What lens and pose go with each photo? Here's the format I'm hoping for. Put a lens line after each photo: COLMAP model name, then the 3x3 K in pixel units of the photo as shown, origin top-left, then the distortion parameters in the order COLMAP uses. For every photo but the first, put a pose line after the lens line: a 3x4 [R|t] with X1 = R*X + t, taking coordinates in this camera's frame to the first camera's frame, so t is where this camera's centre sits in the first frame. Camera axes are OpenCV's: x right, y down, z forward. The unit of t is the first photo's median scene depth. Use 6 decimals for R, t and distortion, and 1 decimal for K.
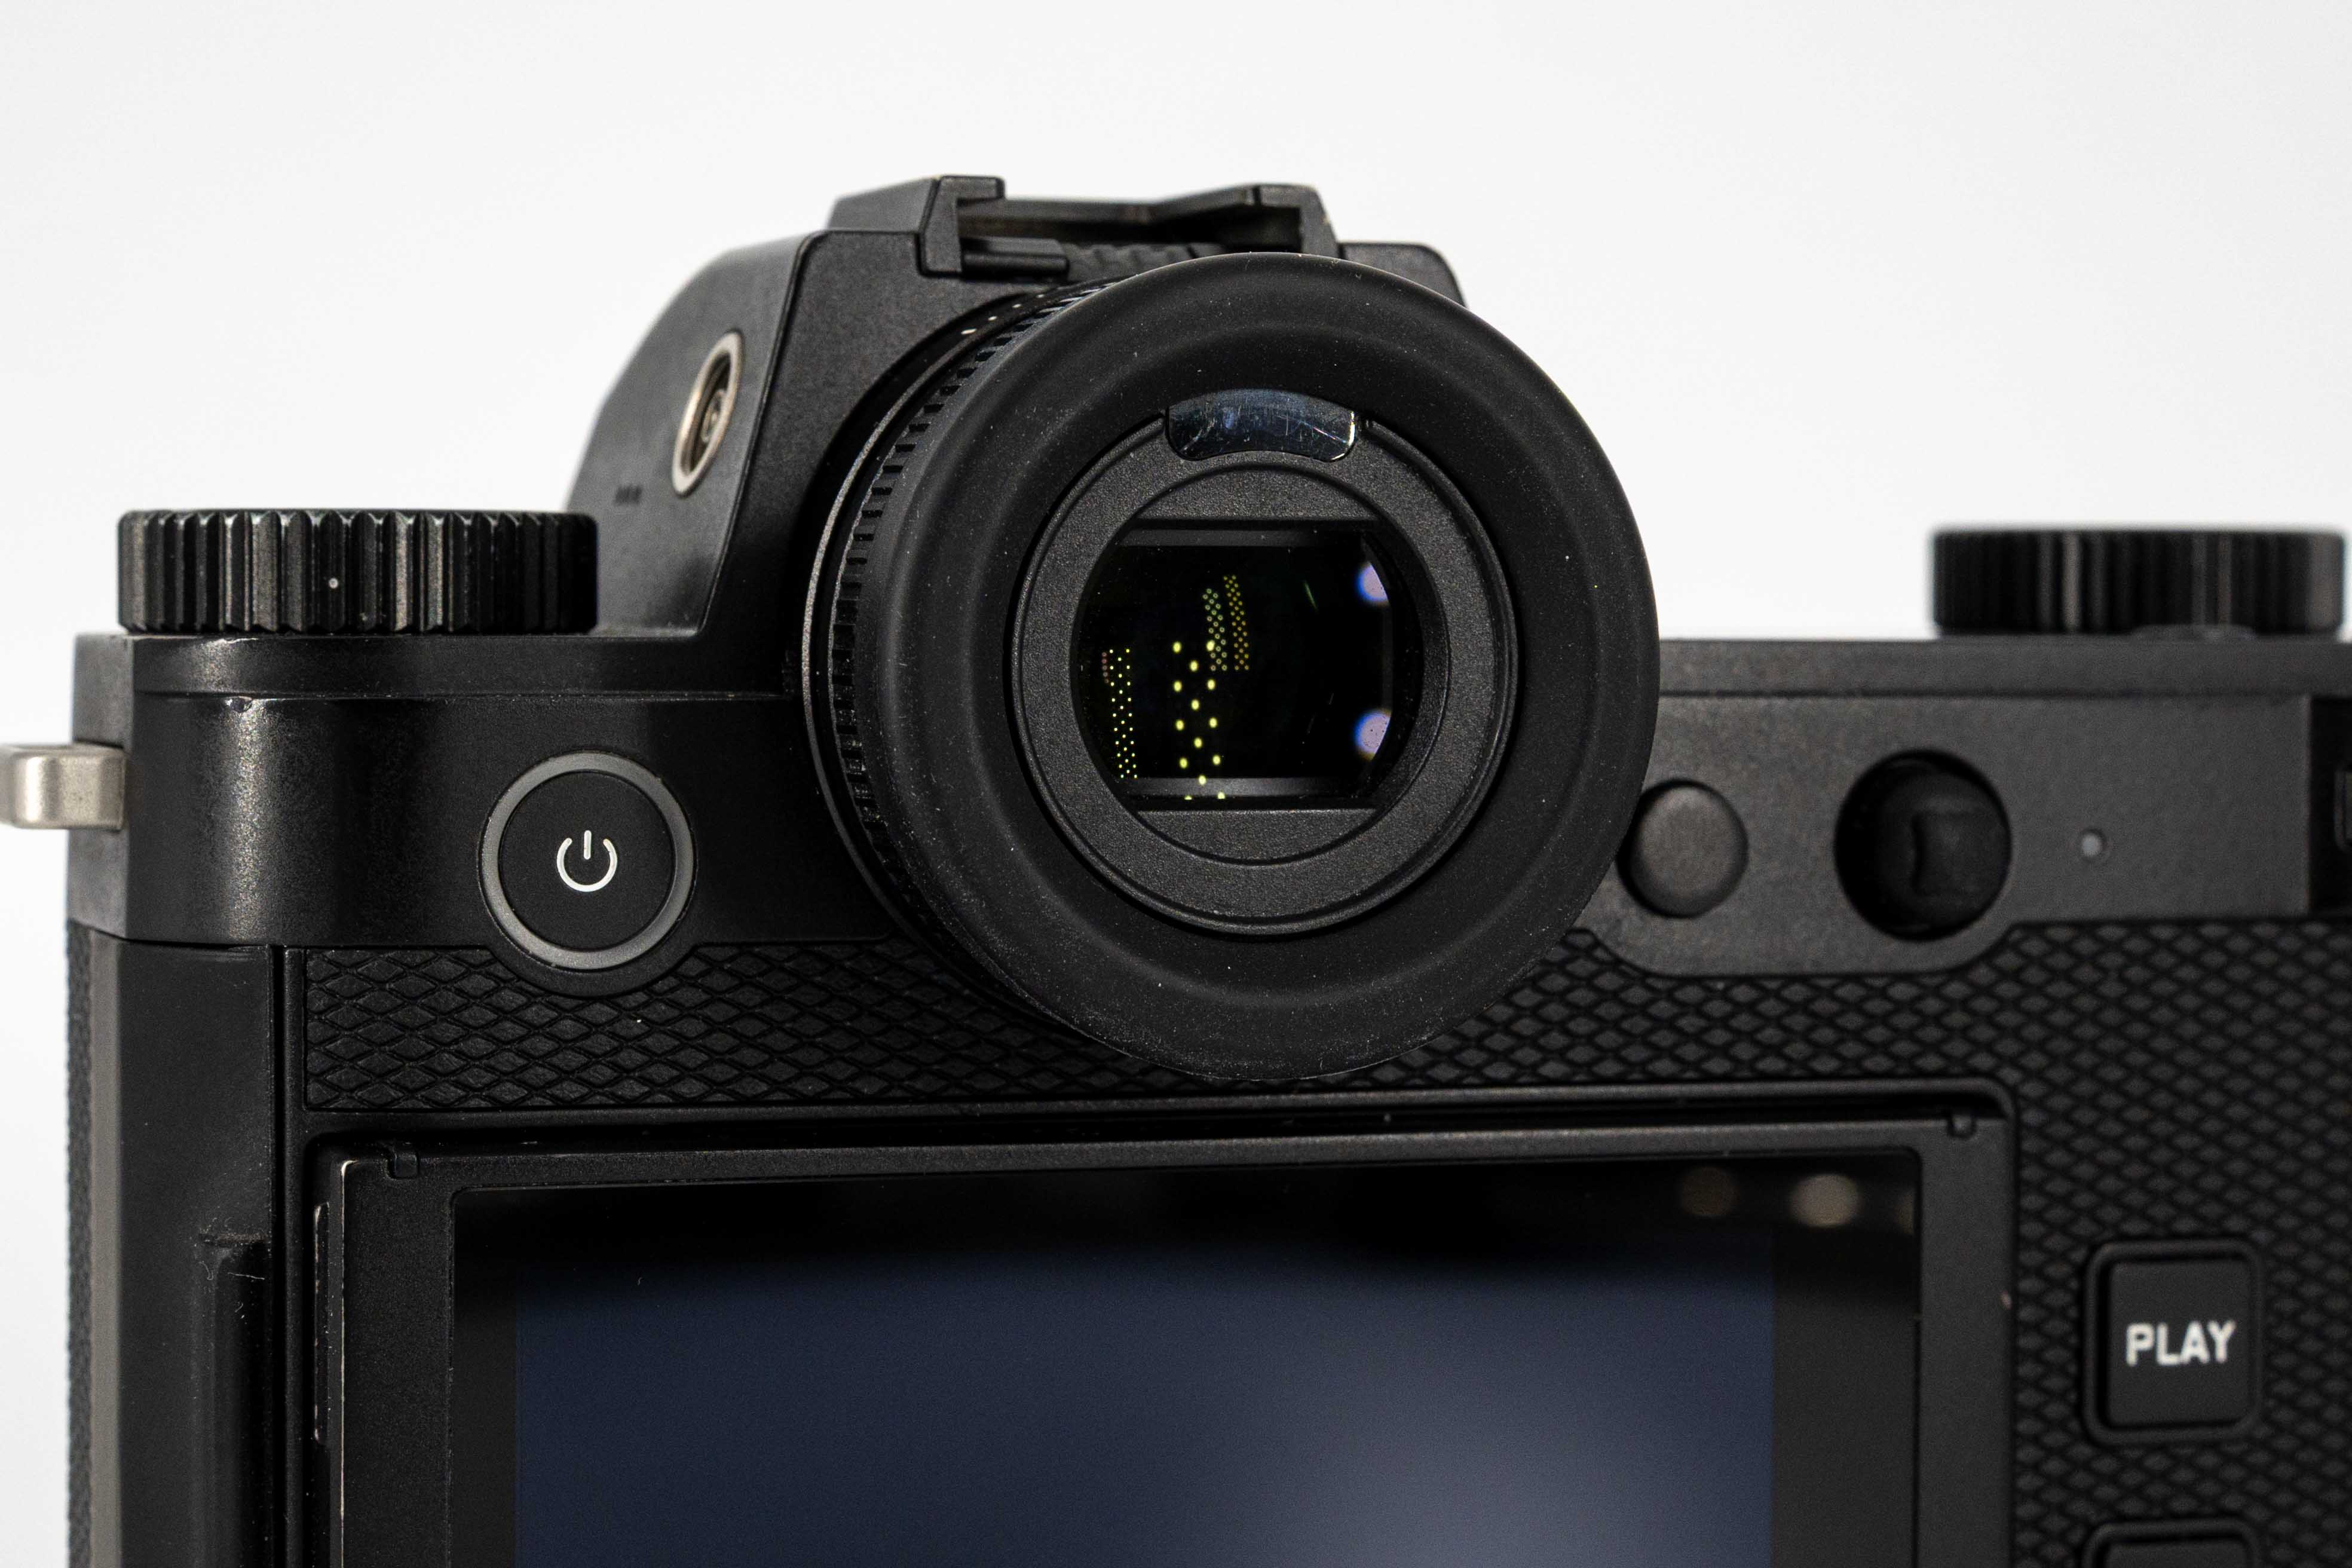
lens RADIAL K [[5965.6, 0, 1184.3], [0, 5965.6, 780.8], [0, 0, 1]] dist [0.081113, 0.000000]
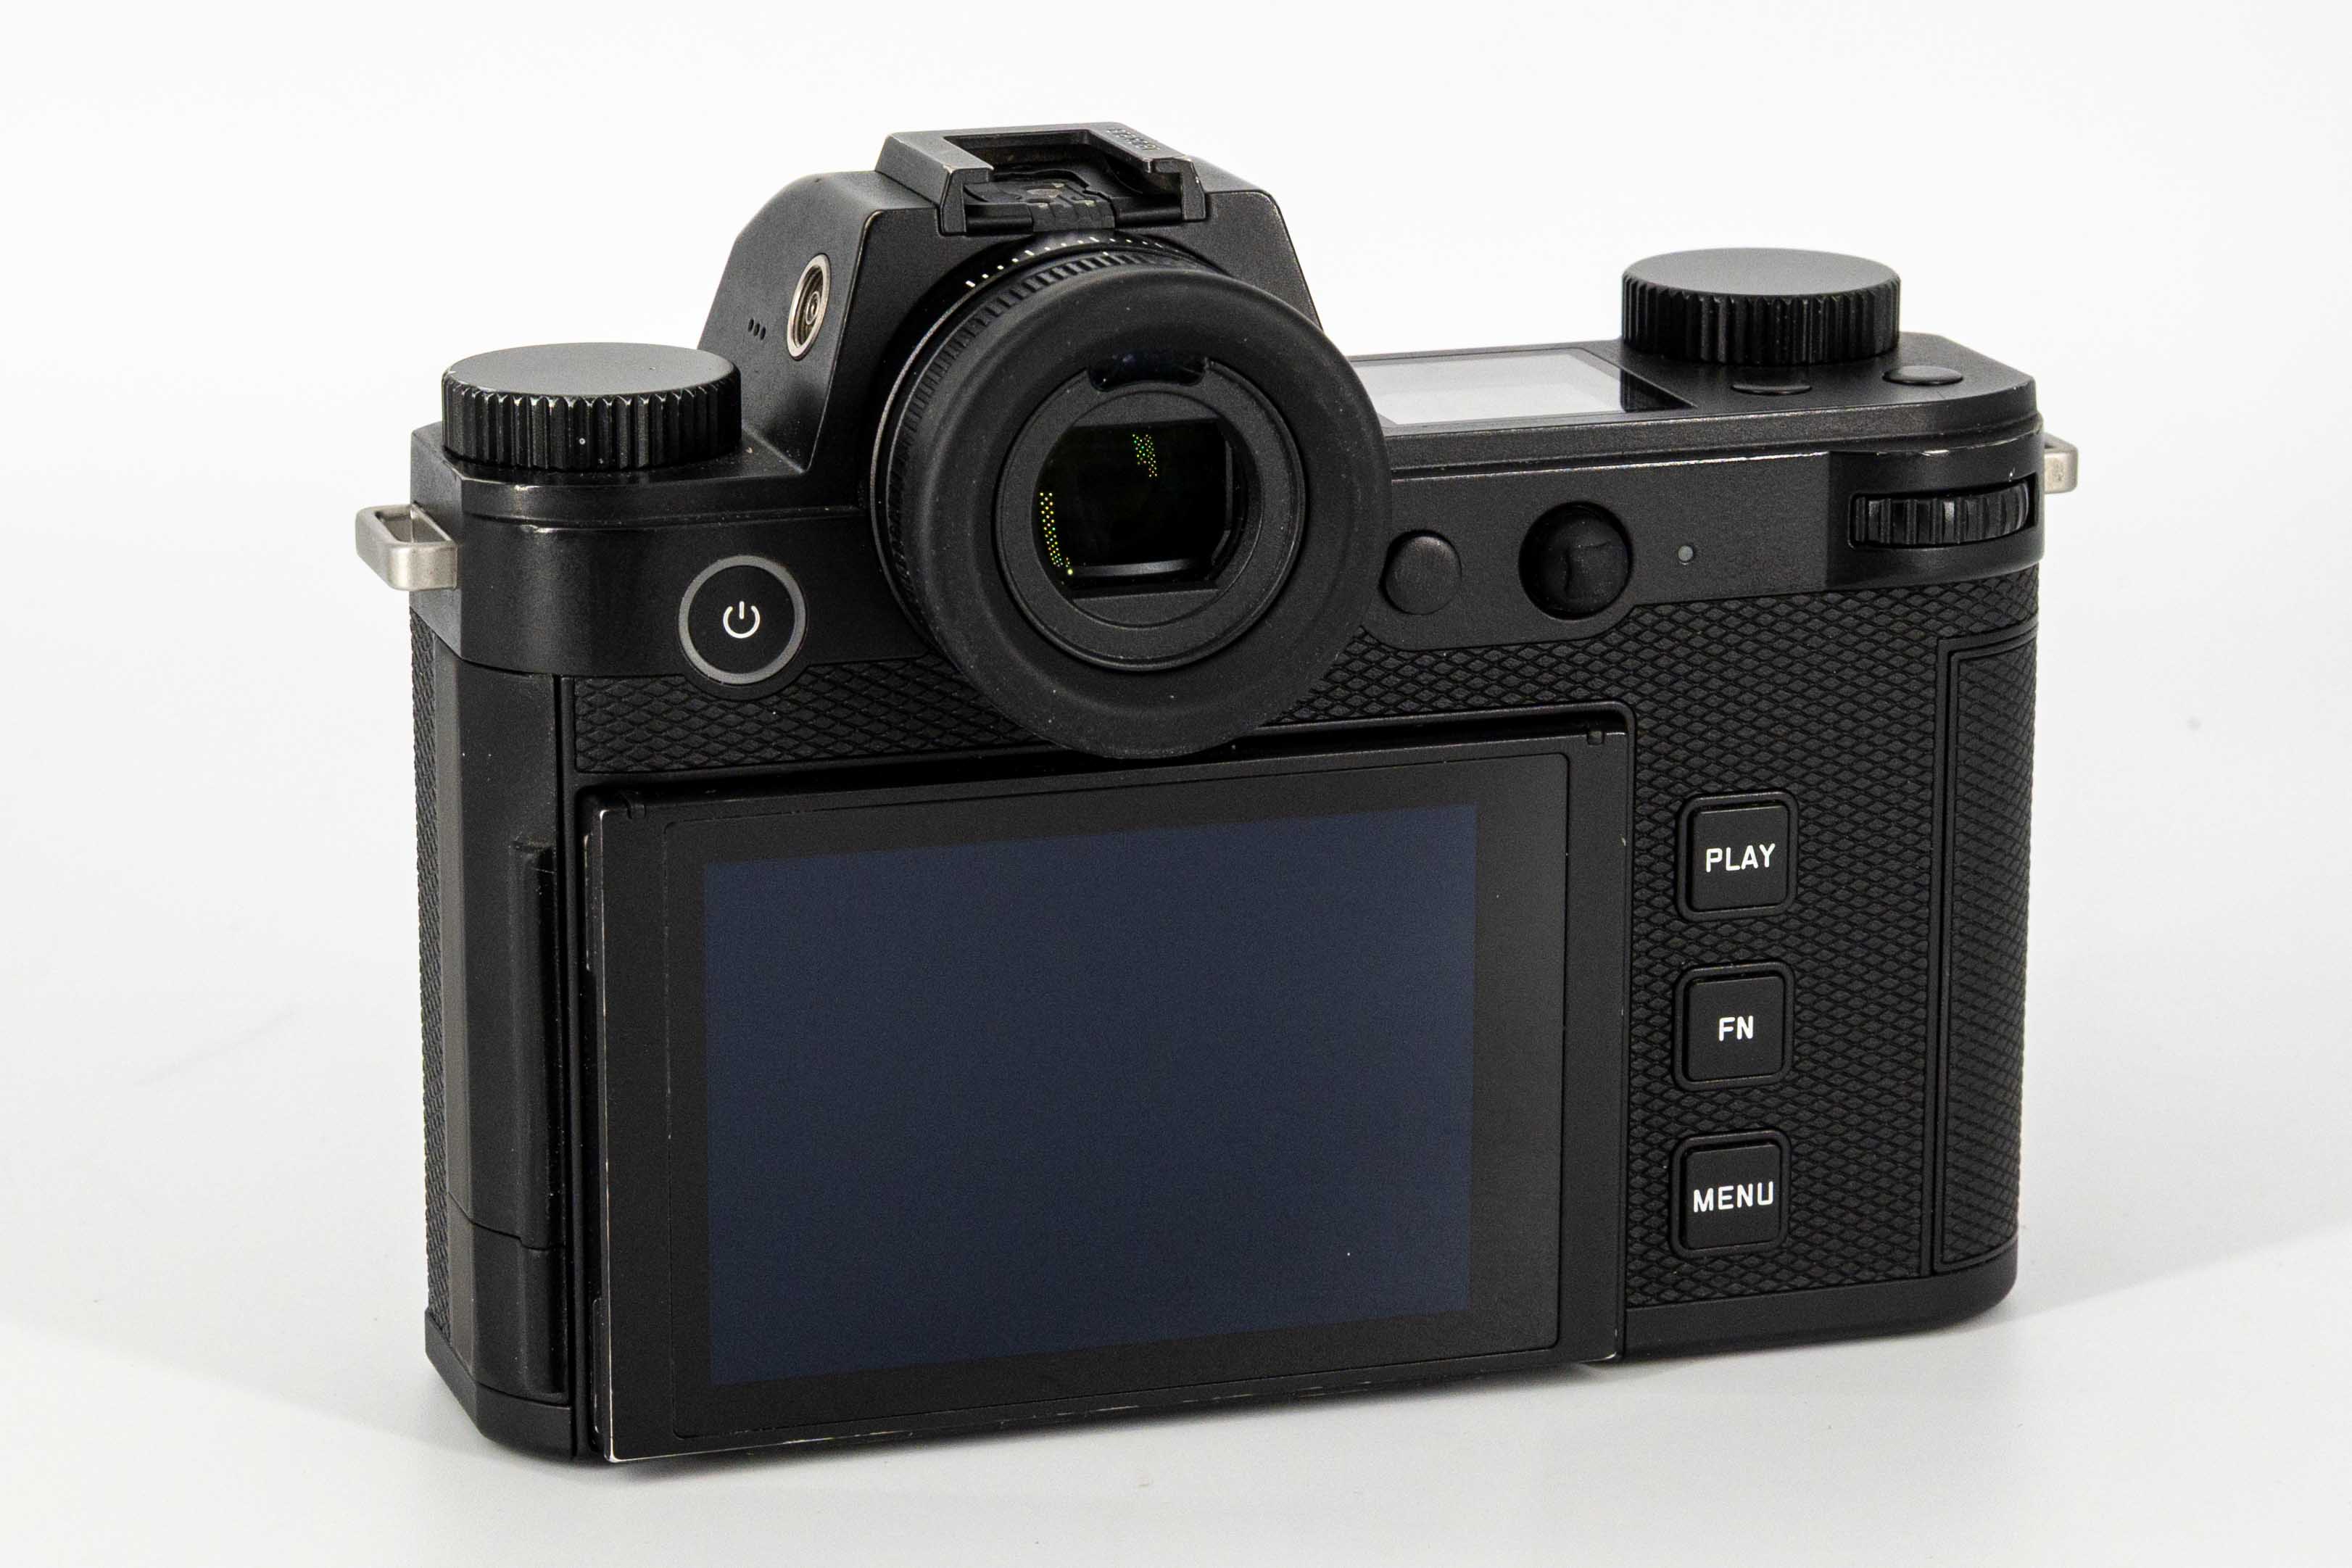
lens RADIAL K [[5965.1, 0, 1172.4], [0, 5965.1, 785.9], [0, 0, 1]] dist [0.081113, 0.000000]
pose [[0.999941, 0.000421, -0.010830, 0.035699], [0.001558, 0.983279, 0.182101, -0.232885], [0.010725, -0.182107, 0.983220, -0.606987]]
